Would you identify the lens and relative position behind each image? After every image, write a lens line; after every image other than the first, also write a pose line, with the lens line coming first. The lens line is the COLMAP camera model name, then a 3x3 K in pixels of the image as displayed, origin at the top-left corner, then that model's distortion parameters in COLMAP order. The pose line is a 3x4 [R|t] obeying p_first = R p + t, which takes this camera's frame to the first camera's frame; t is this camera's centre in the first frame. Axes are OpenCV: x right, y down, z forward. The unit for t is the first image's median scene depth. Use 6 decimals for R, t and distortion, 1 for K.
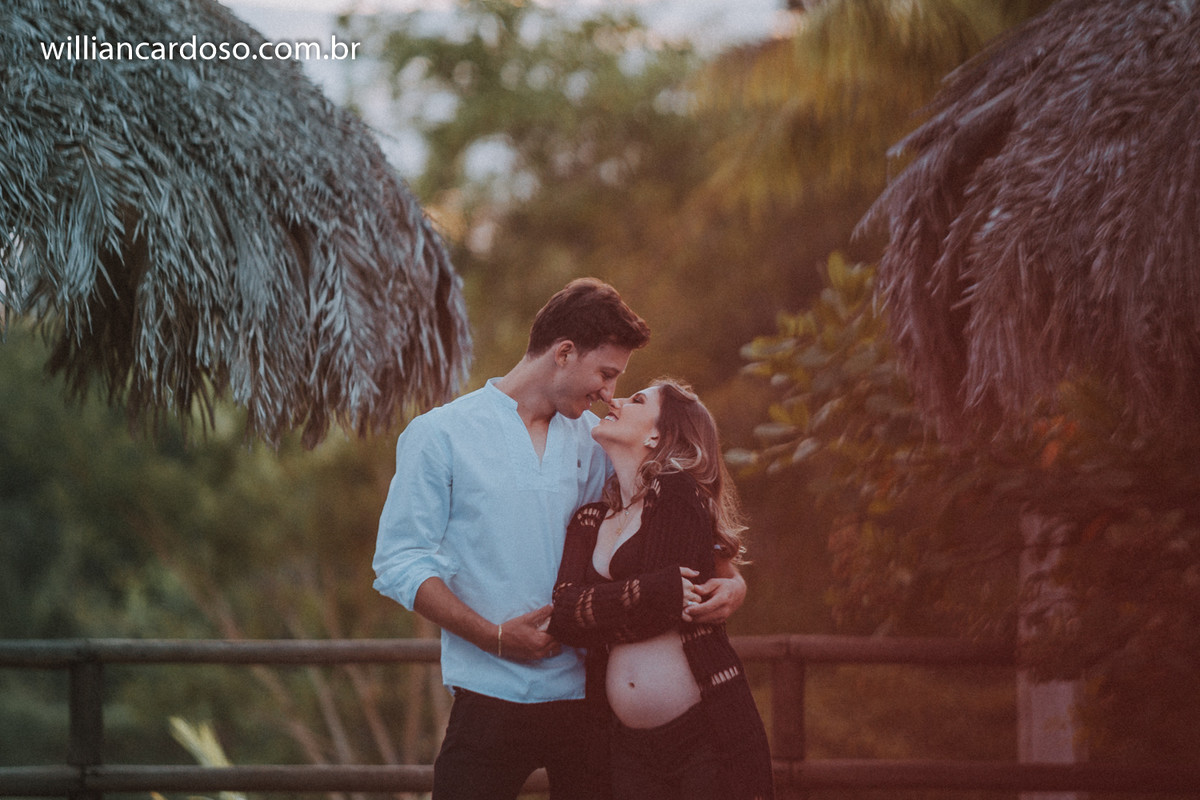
lens RADIAL K [[6938.7, 0, 593.8], [0, 6938.7, 403.2], [0, 0, 1]] dist [1.965709, 0.000000]
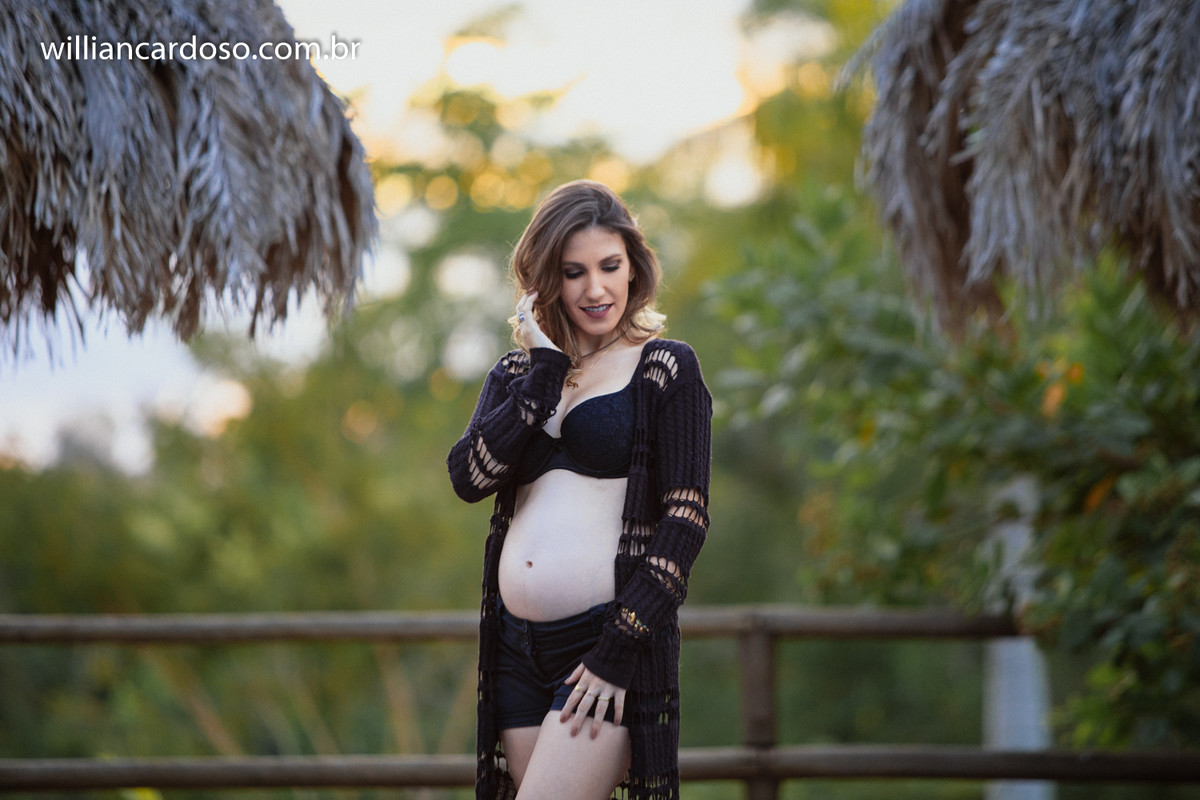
lens RADIAL K [[6938.7, 0, 602.6], [0, 6938.7, 398.5], [0, 0, 1]] dist [1.965709, 0.000000]
pose [[0.999964, -0.006080, 0.005952, 0.004494], [0.006143, 0.999924, -0.010662, 0.023356], [-0.005887, 0.010699, 0.999925, 0.167556]]
